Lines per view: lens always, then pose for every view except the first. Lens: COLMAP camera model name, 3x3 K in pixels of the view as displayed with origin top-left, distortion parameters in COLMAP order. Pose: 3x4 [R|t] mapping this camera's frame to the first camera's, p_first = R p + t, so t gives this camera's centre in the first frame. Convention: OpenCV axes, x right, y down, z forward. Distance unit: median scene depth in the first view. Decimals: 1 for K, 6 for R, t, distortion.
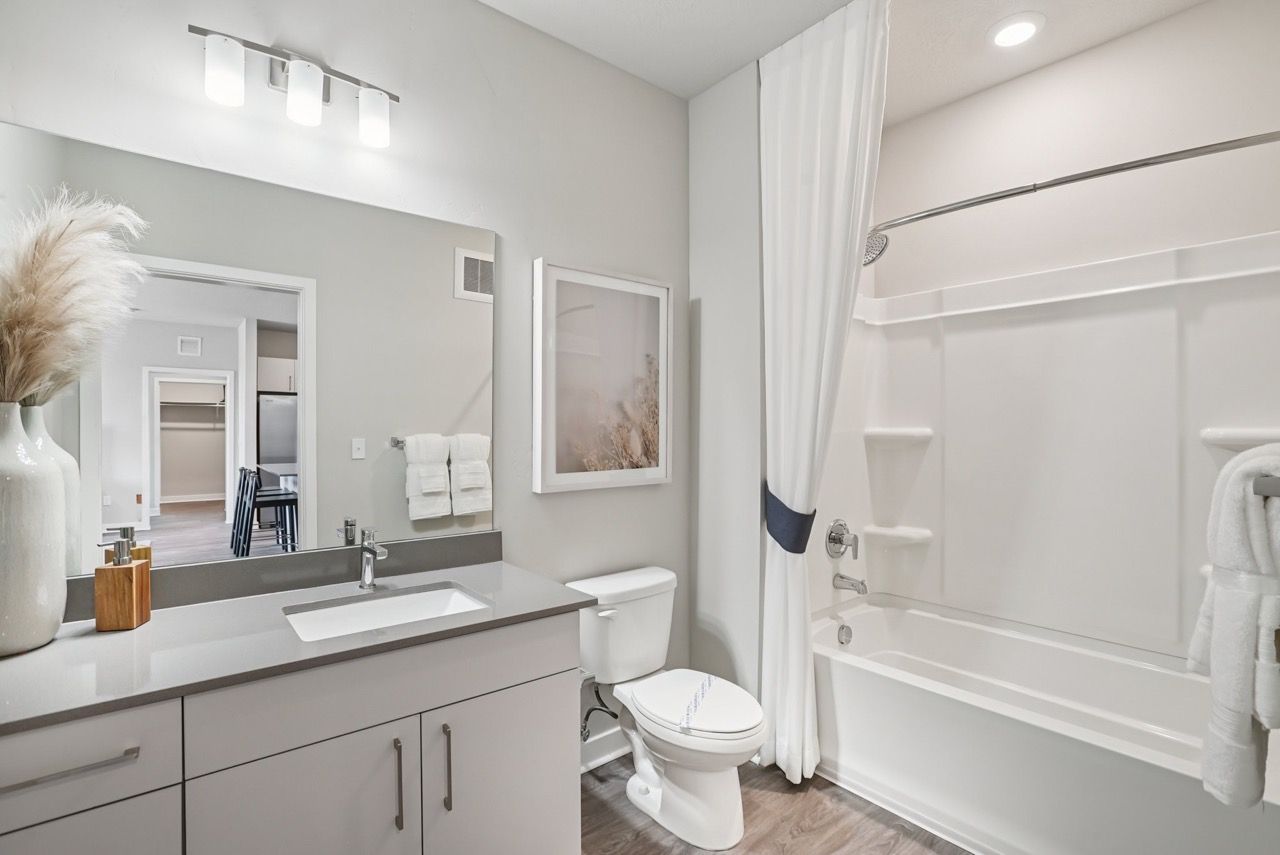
lens RADIAL K [[599.7, 0, 636.4], [0, 599.7, 430.0], [0, 0, 1]] dist [-0.021010, 0.000814]
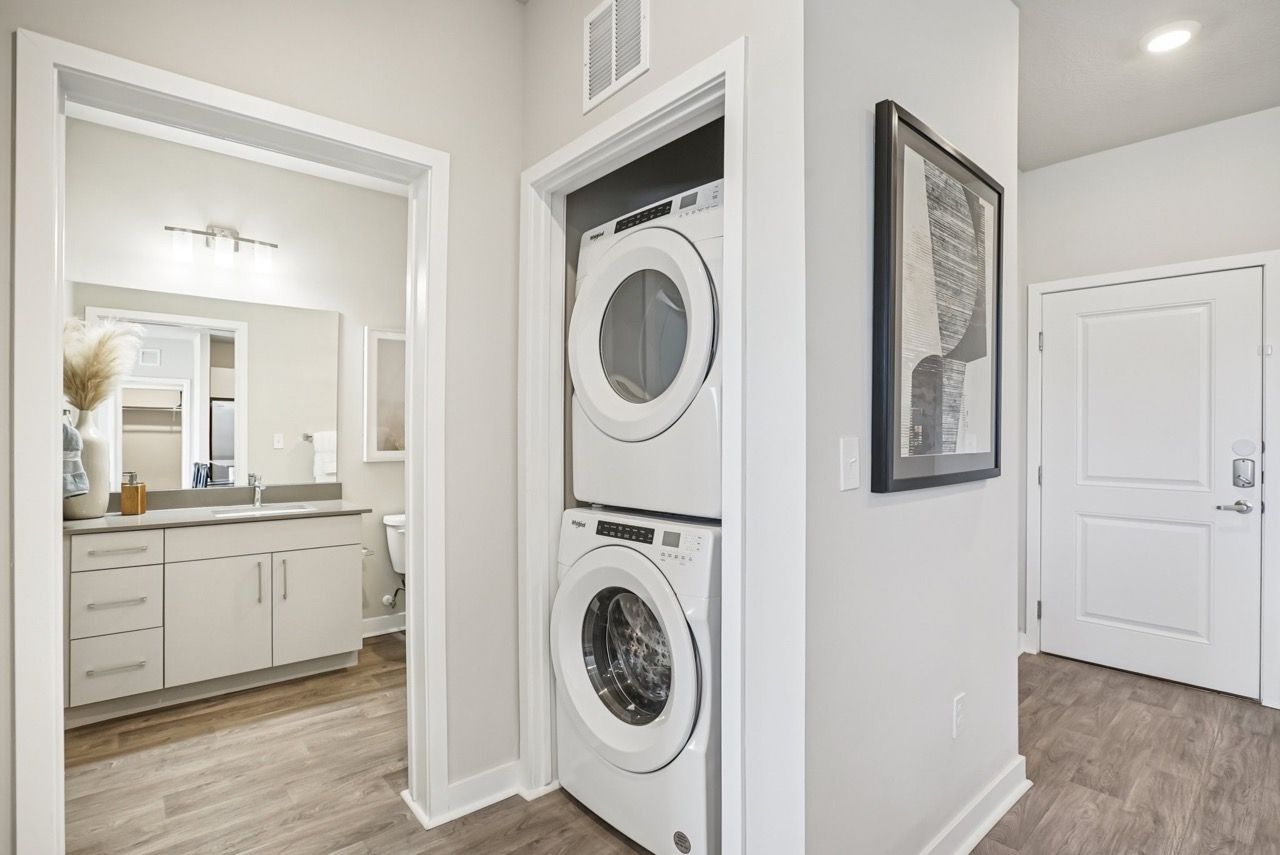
lens RADIAL K [[667.1, 0, 640.0], [0, 667.1, 427.5], [0, 0, 1]] dist [-0.000517, -0.000252]
pose [[0.999994, -0.001512, -0.002981, 0.385519], [0.001476, 0.999925, -0.012144, 0.018454], [0.002999, 0.012139, 0.999922, -0.560694]]
